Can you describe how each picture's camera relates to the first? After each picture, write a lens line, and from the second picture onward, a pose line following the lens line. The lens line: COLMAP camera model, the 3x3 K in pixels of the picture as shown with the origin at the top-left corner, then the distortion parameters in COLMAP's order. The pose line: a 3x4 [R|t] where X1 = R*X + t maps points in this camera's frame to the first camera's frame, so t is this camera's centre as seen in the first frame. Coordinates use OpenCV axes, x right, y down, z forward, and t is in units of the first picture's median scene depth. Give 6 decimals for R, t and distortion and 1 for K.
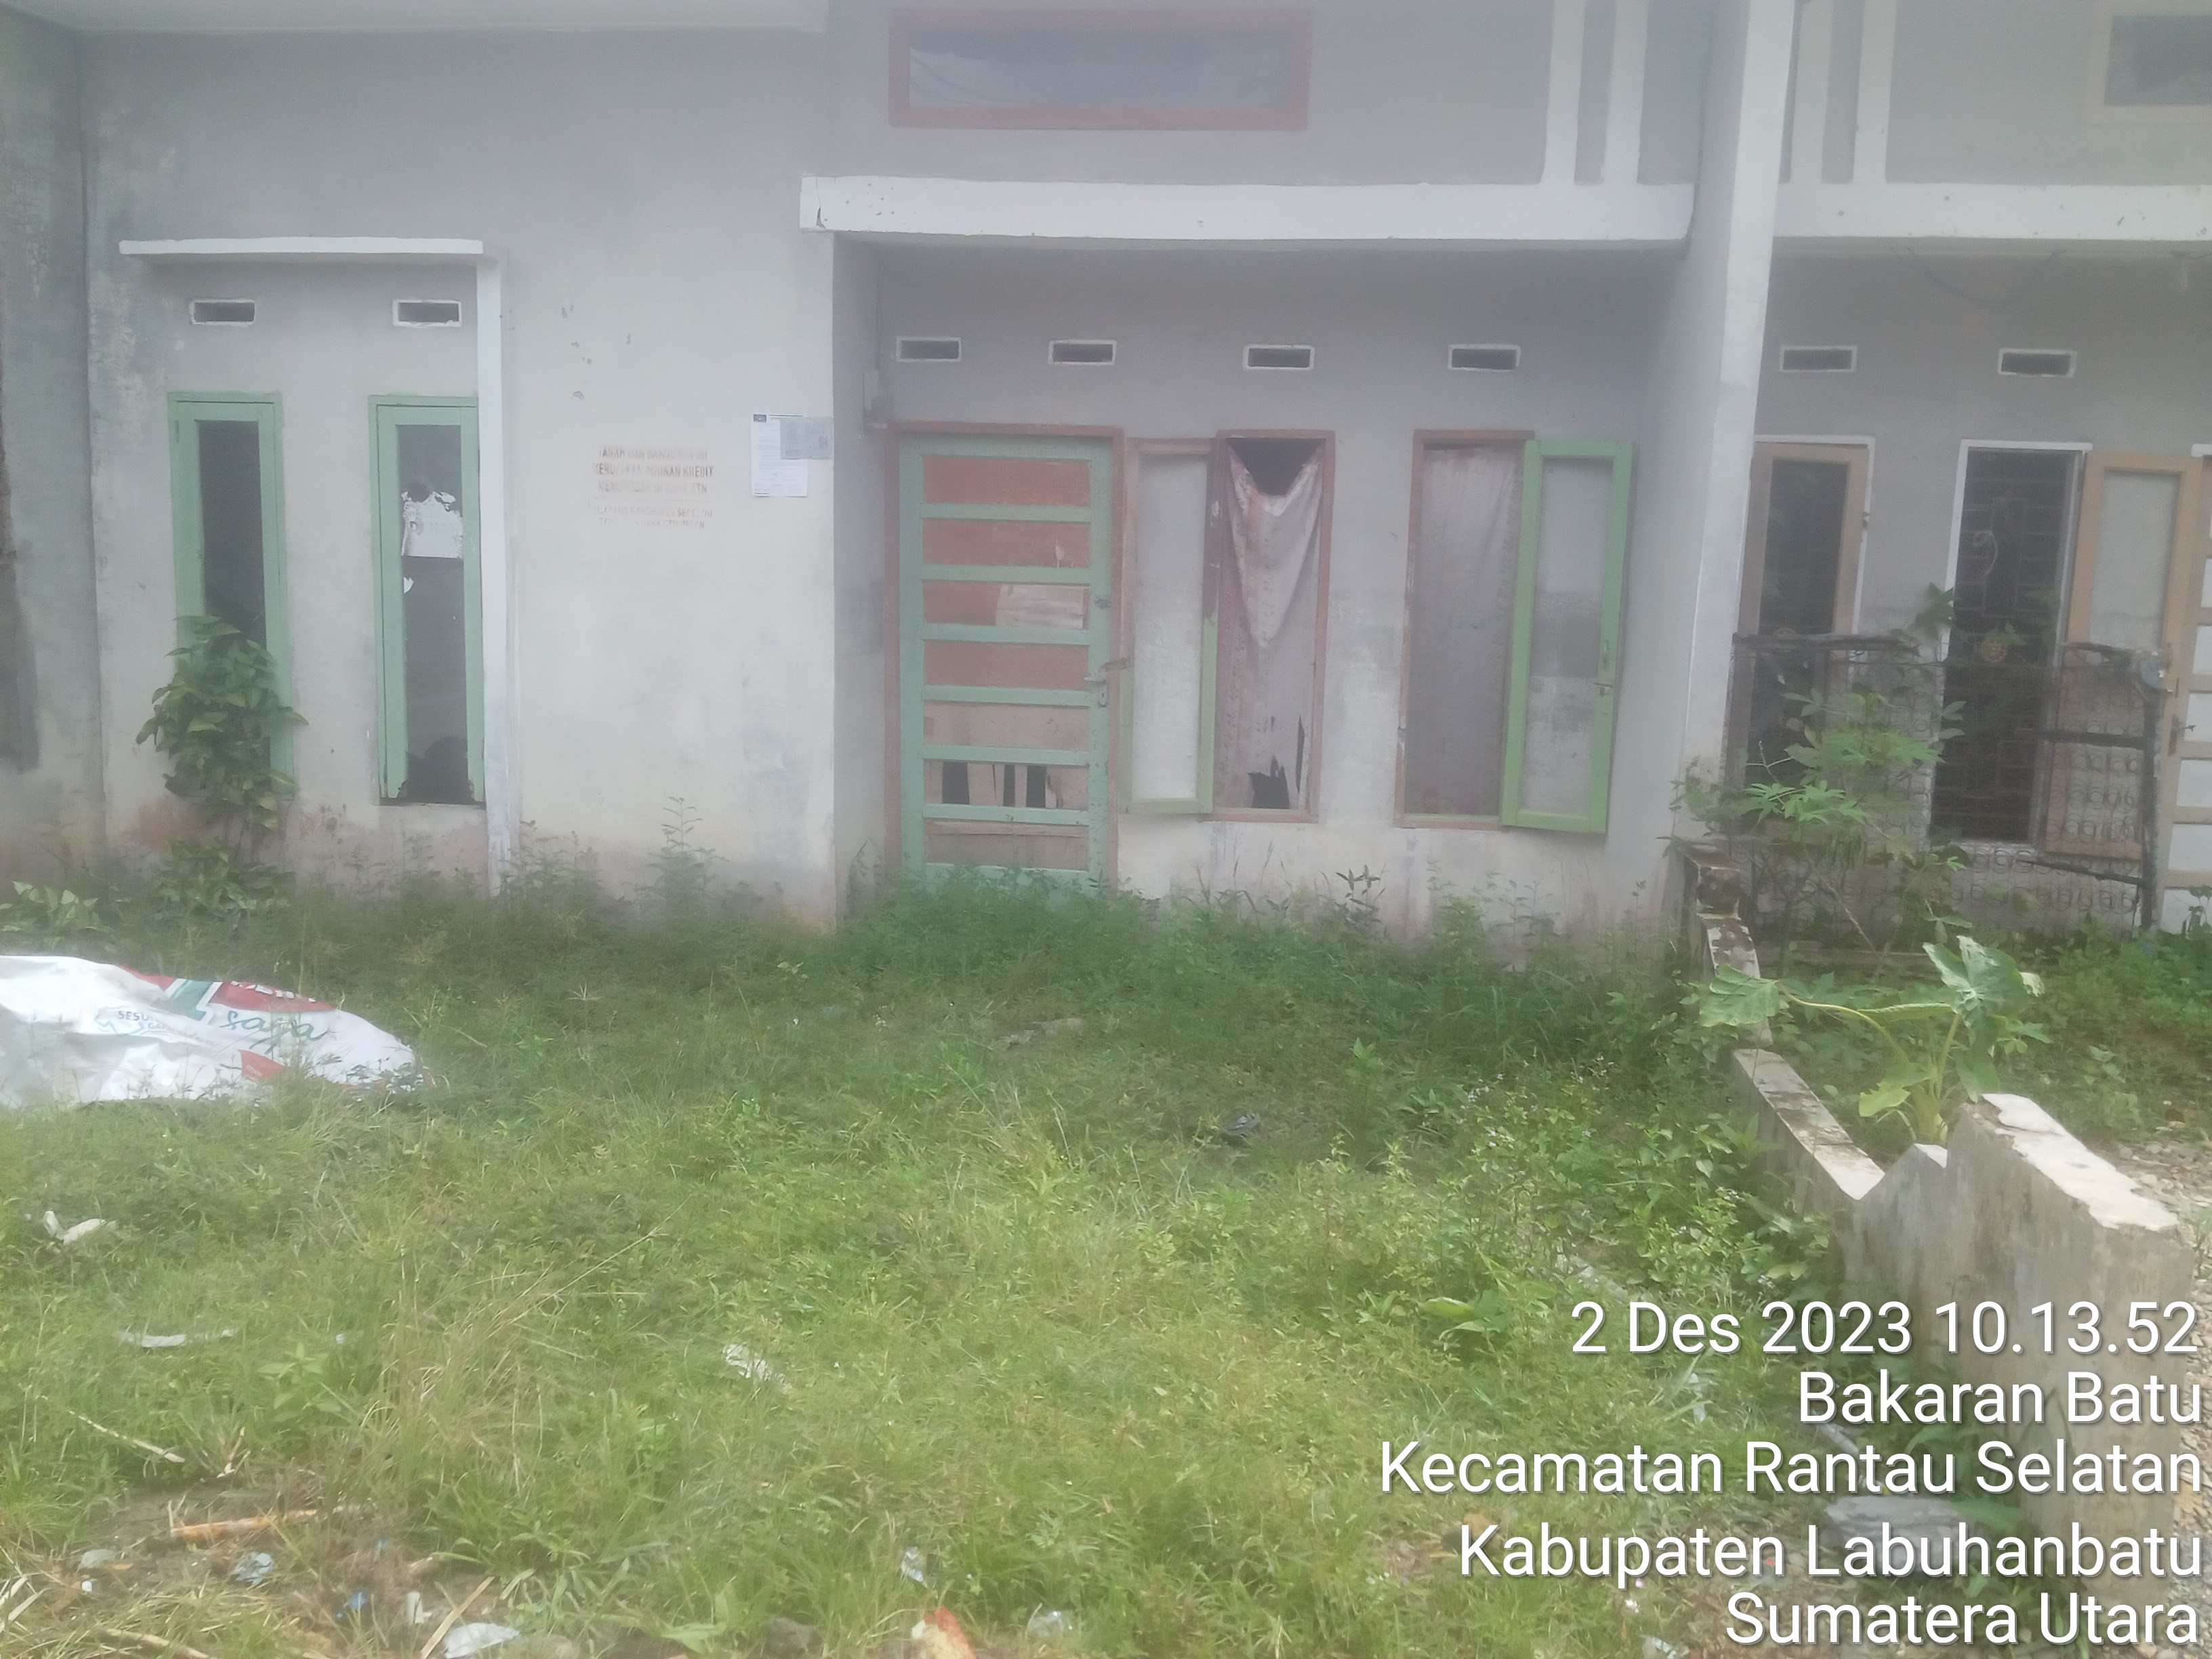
lens RADIAL K [[1799.8, 0, 1096.8], [0, 1799.8, 830.8], [0, 0, 1]] dist [0.113778, -0.192263]
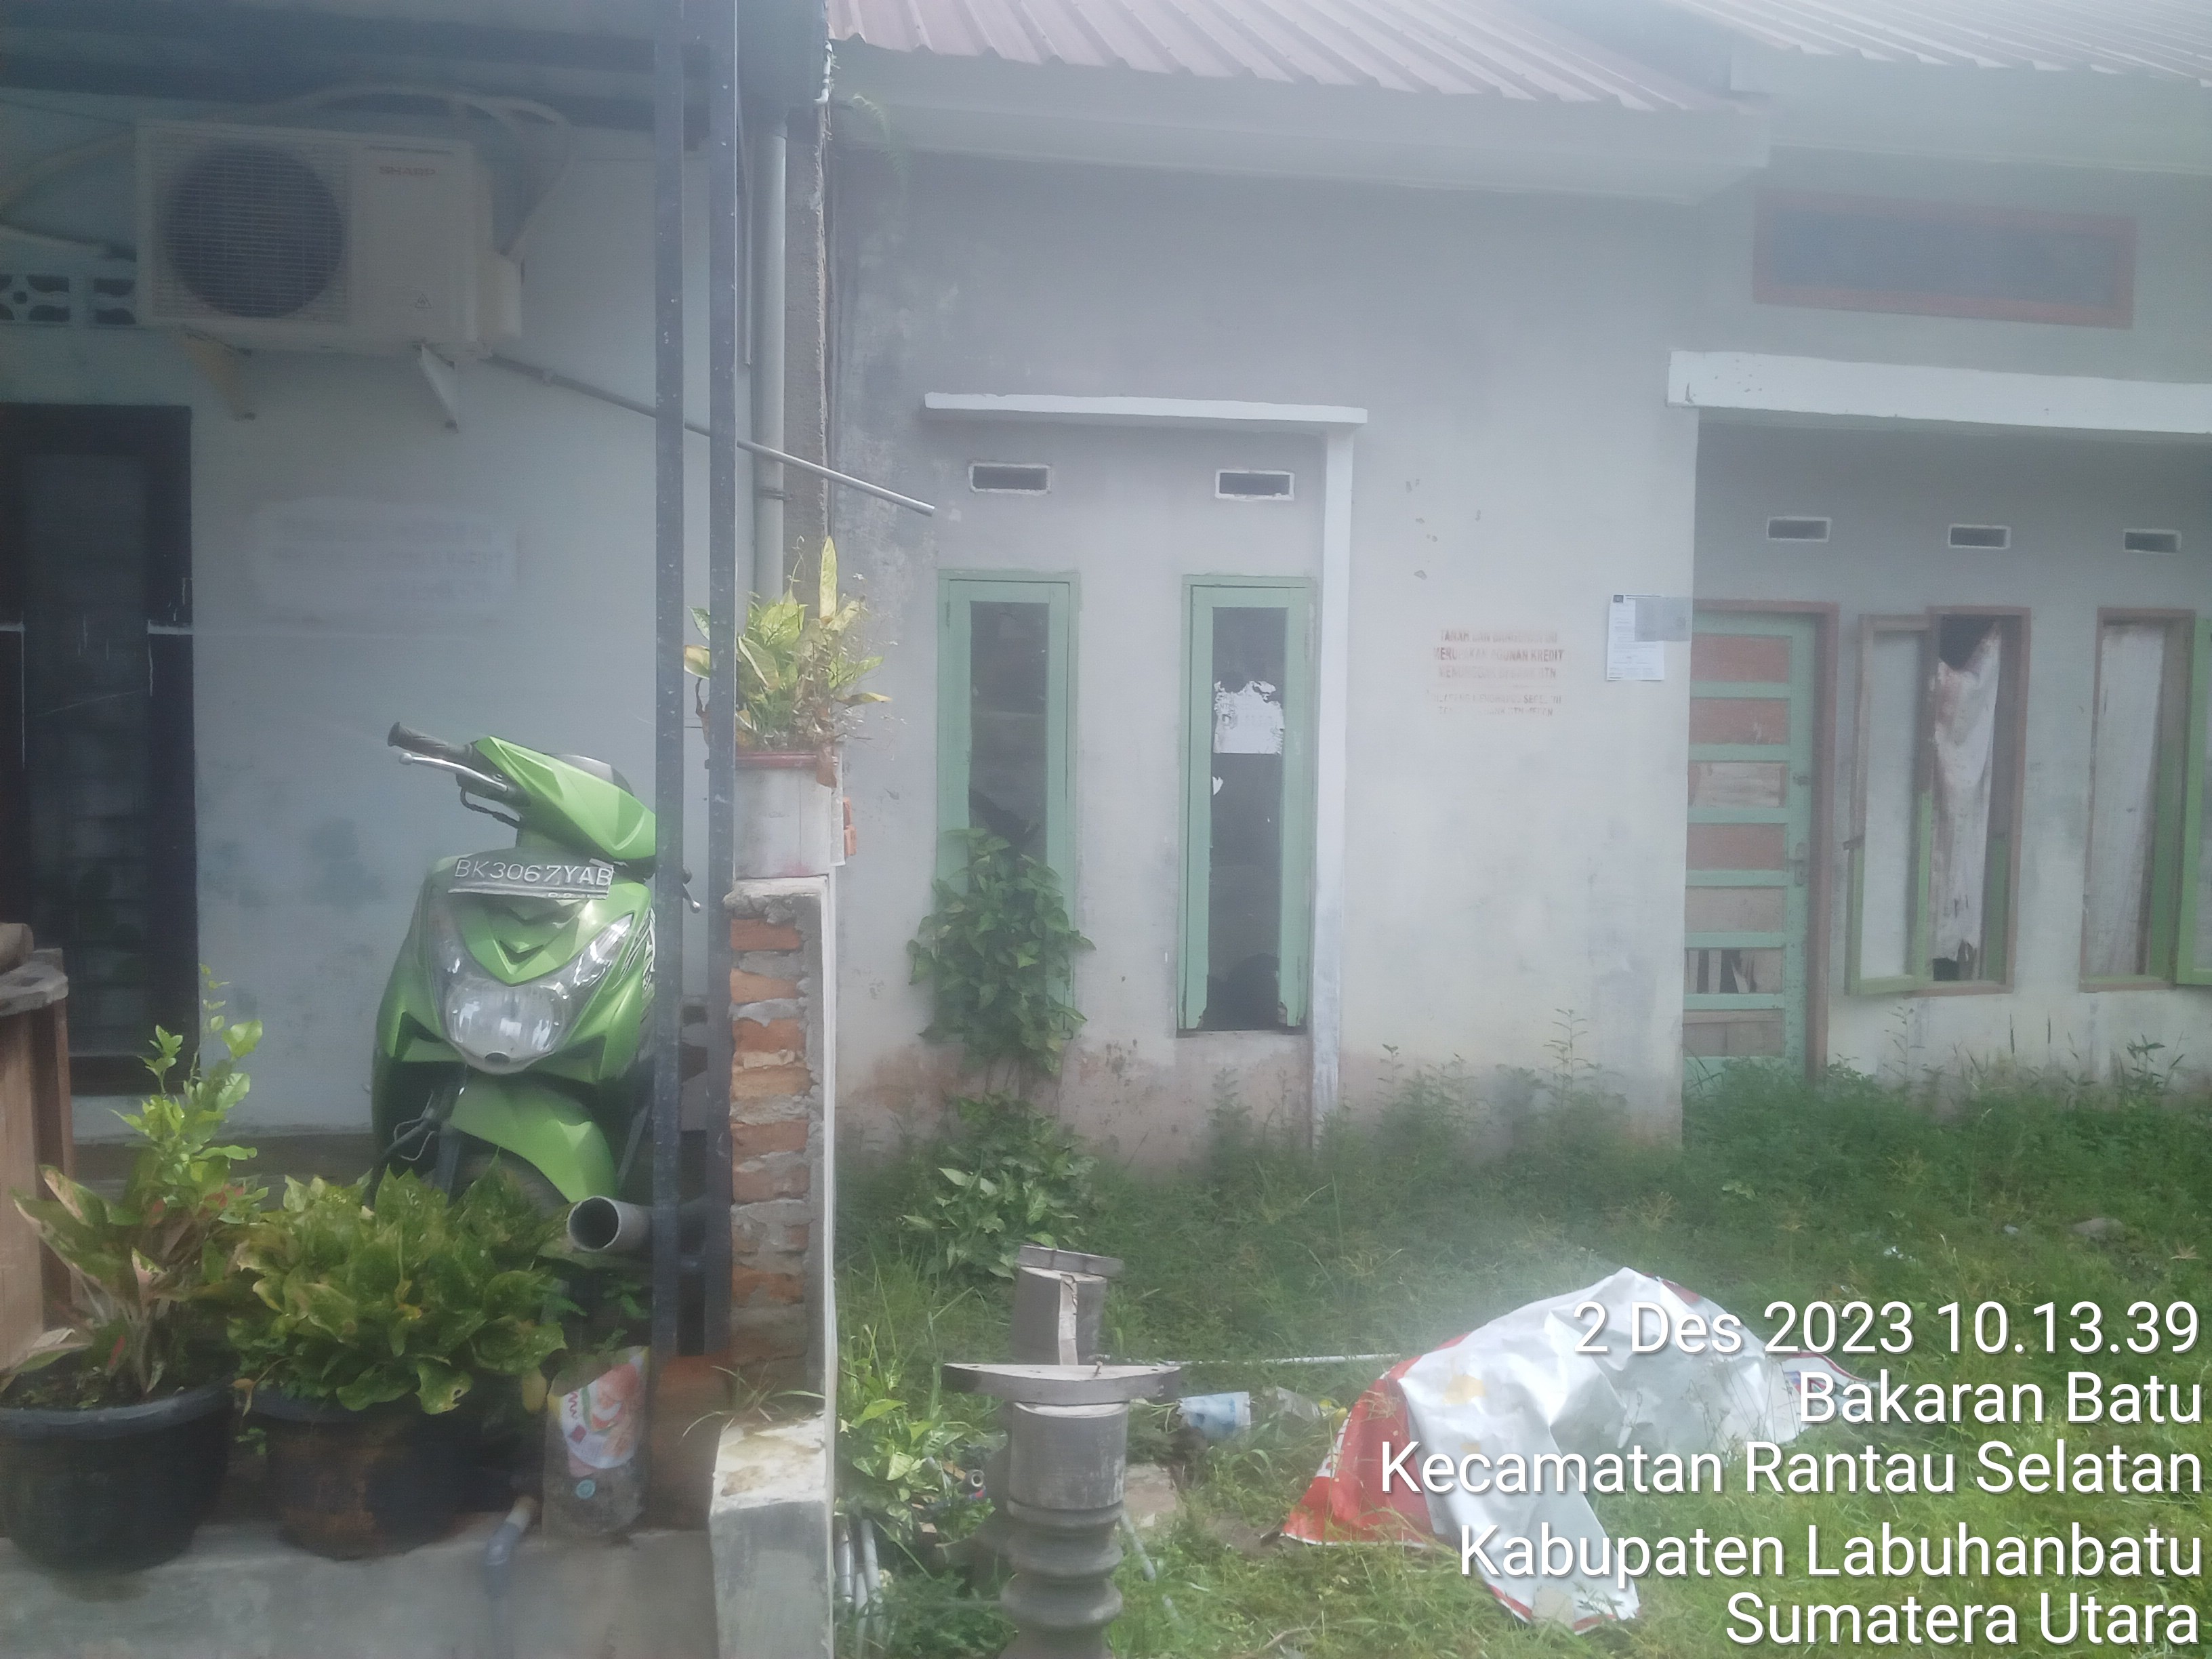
lens RADIAL K [[1799.8, 0, 1096.8], [0, 1799.8, 830.8], [0, 0, 1]] dist [0.113778, -0.192263]
pose [[0.952972, -0.034794, 0.301053, -0.697472], [0.058081, 0.995942, -0.068748, -0.056447], [-0.297439, 0.083001, 0.951126, 0.189316]]
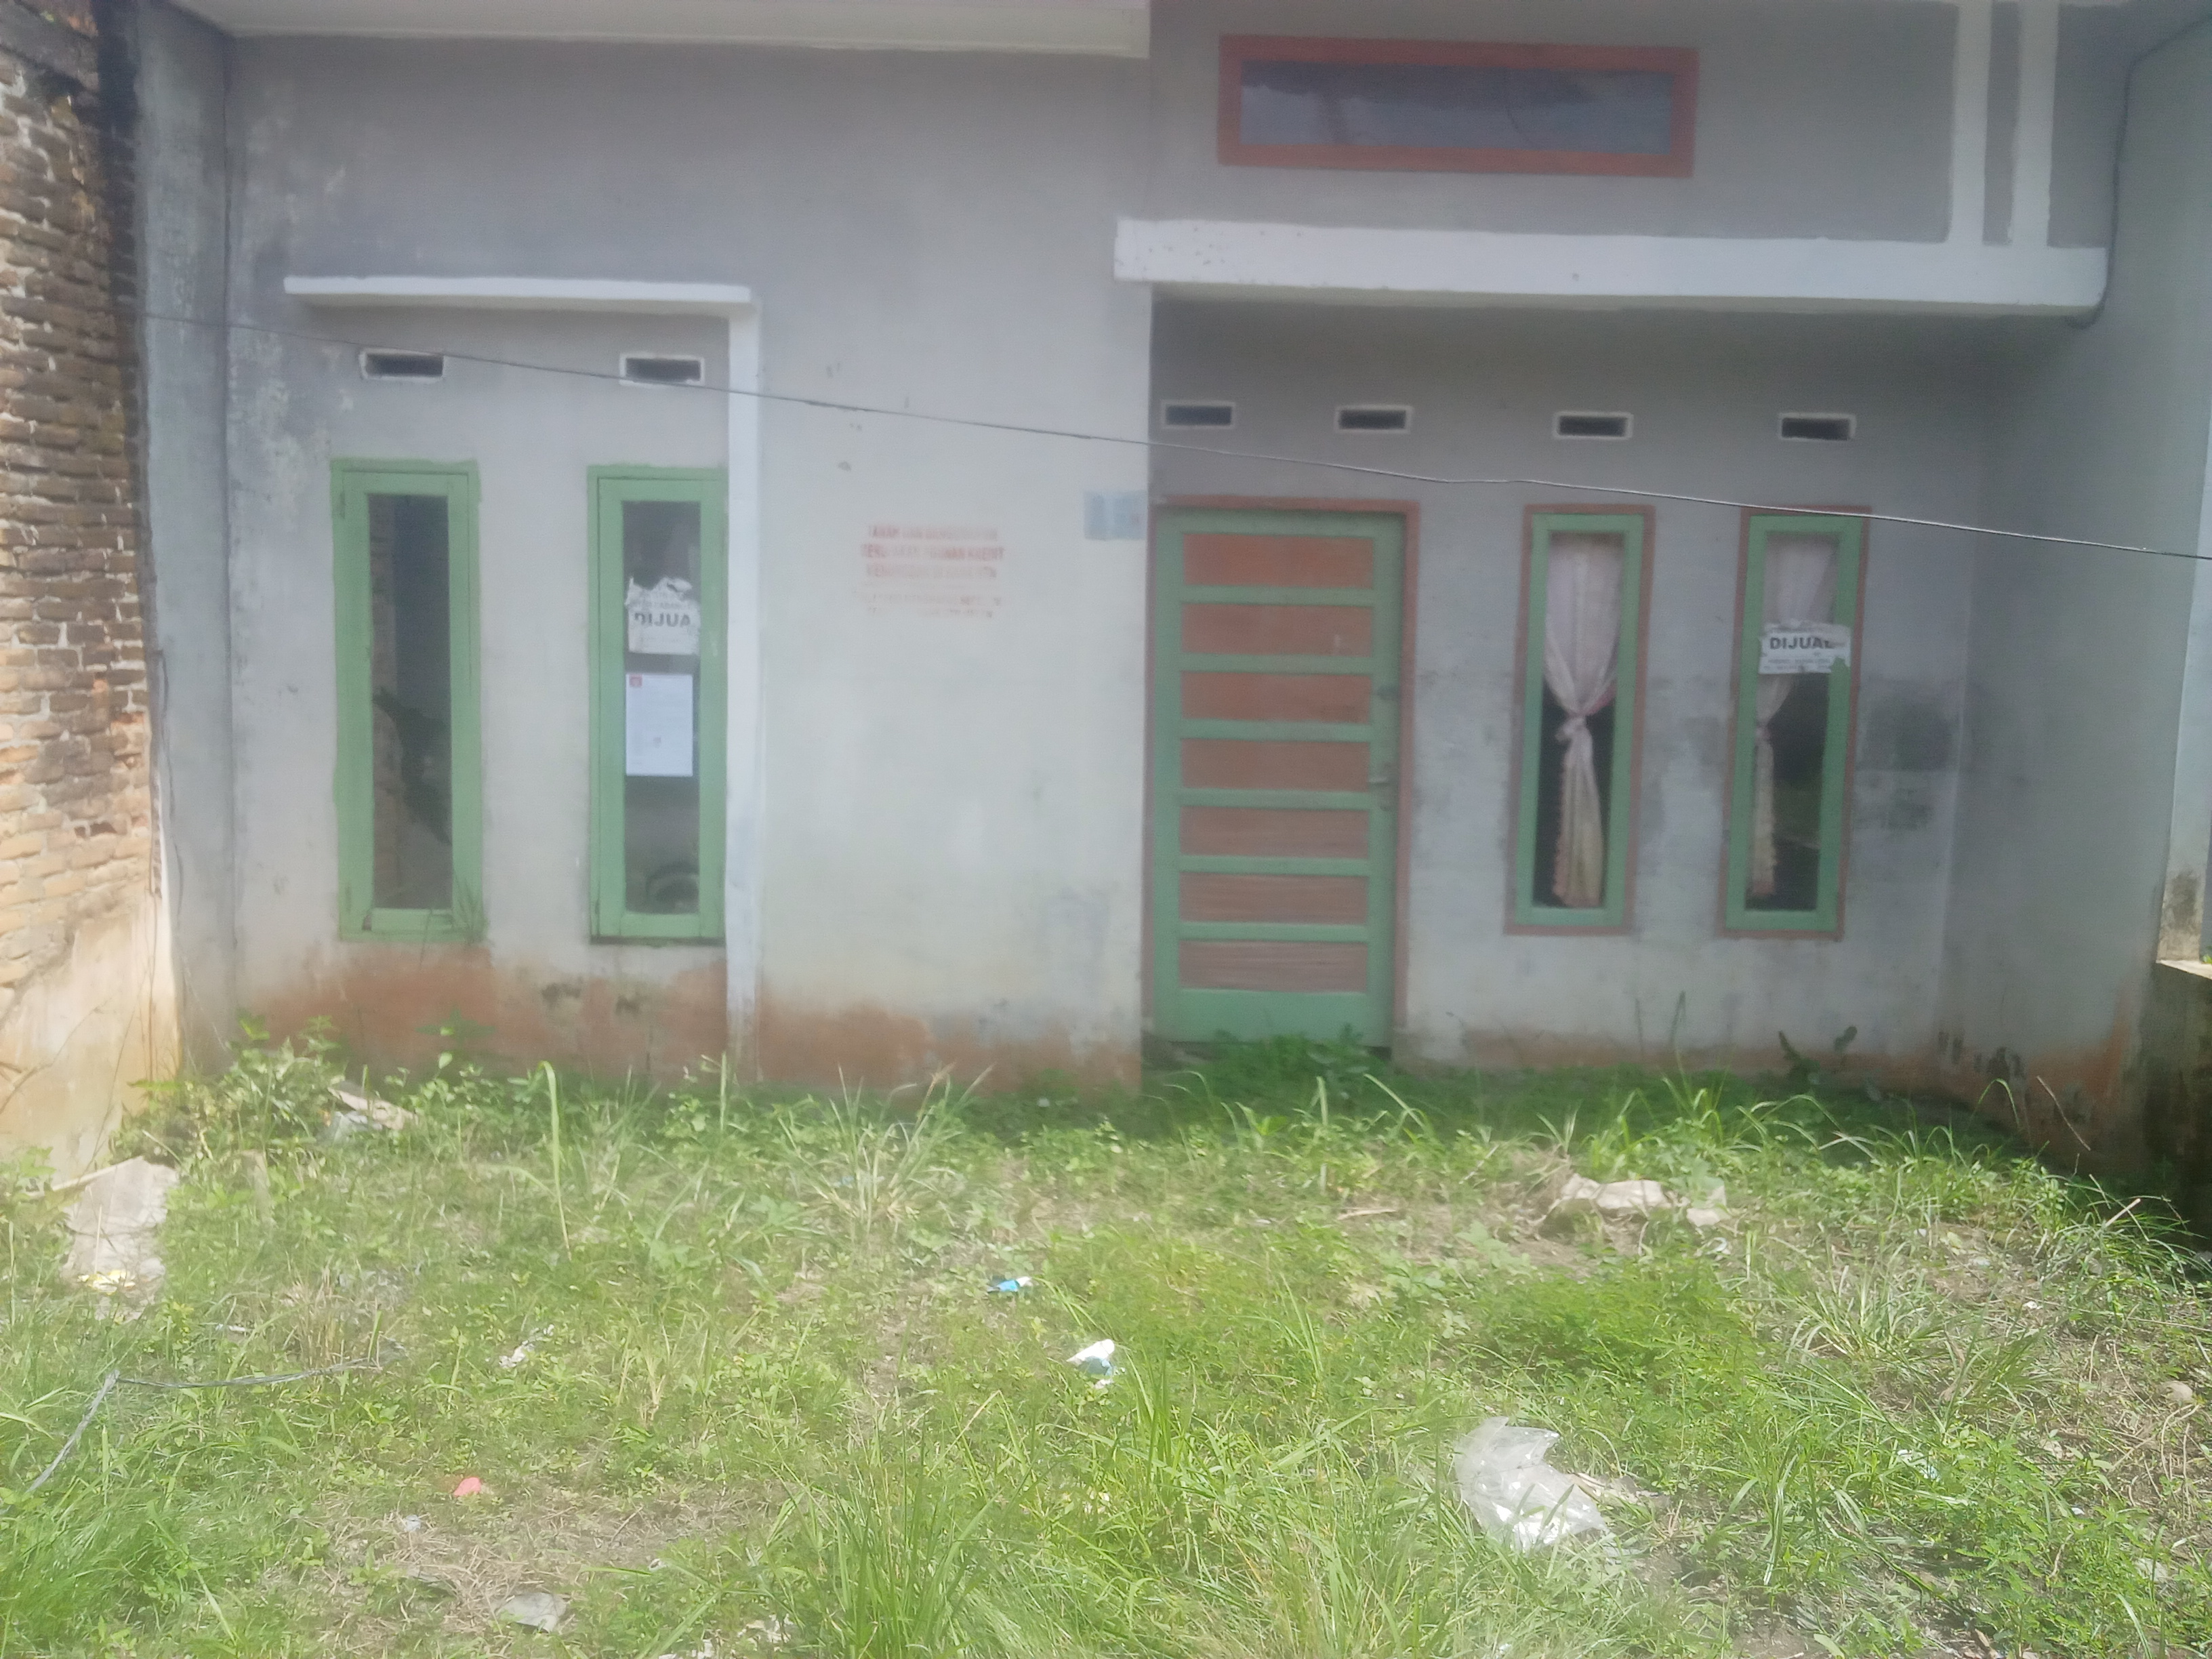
lens RADIAL K [[1830.7, 0, 1112.2], [0, 1830.7, 843.8], [0, 0, 1]] dist [0.105616, -0.183210]
pose [[0.991643, -0.020647, 0.127348, -0.266075], [0.024754, 0.999221, -0.030750, -0.028825], [-0.126614, 0.033645, 0.991381, 0.118333]]
